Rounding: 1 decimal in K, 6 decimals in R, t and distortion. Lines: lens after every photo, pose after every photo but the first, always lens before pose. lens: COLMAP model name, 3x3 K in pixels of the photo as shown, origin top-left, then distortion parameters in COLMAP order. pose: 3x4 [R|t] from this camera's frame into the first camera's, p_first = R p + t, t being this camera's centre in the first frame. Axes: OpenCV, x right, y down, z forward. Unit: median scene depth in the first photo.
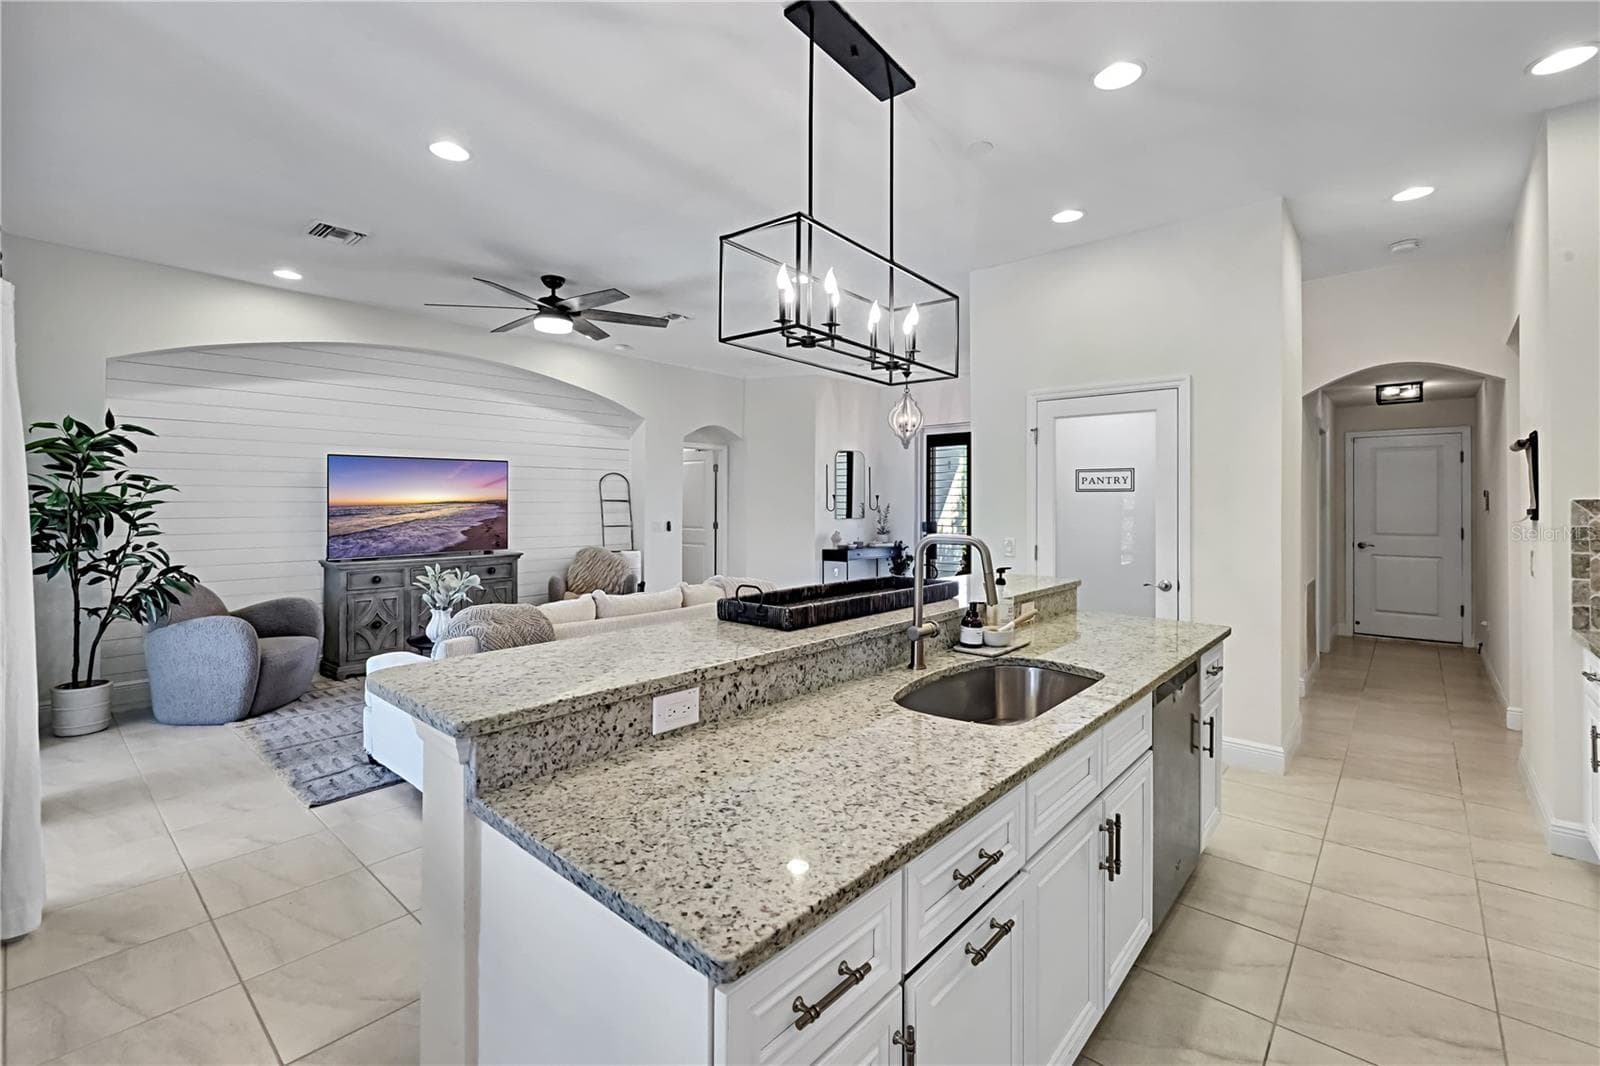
lens RADIAL K [[754.5, 0, 805.0], [0, 754.5, 513.7], [0, 0, 1]] dist [0.001409, -0.000416]
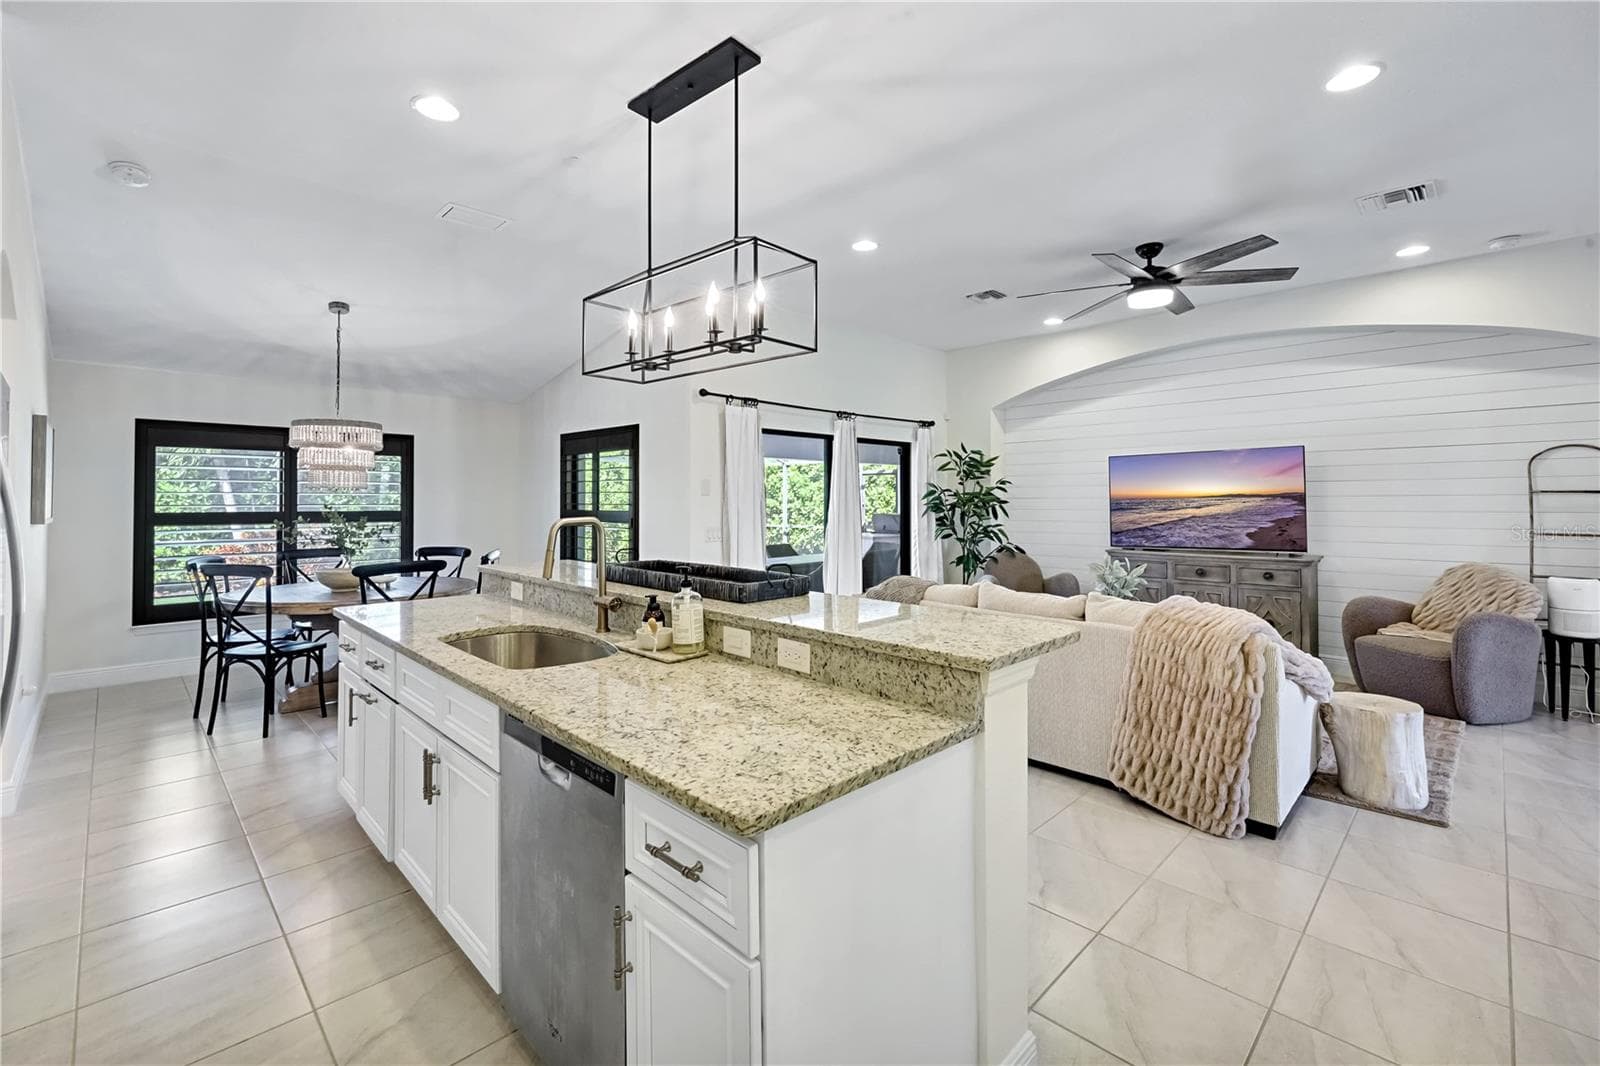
lens RADIAL K [[733.1, 0, 796.5], [0, 733.1, 491.5], [0, 0, 1]] dist [0.071936, -0.000029]
pose [[-0.077384, -0.017718, -0.996844, 0.573532], [-0.012097, 0.999785, -0.016831, 0.000661], [0.996928, 0.010756, -0.077582, 0.628937]]
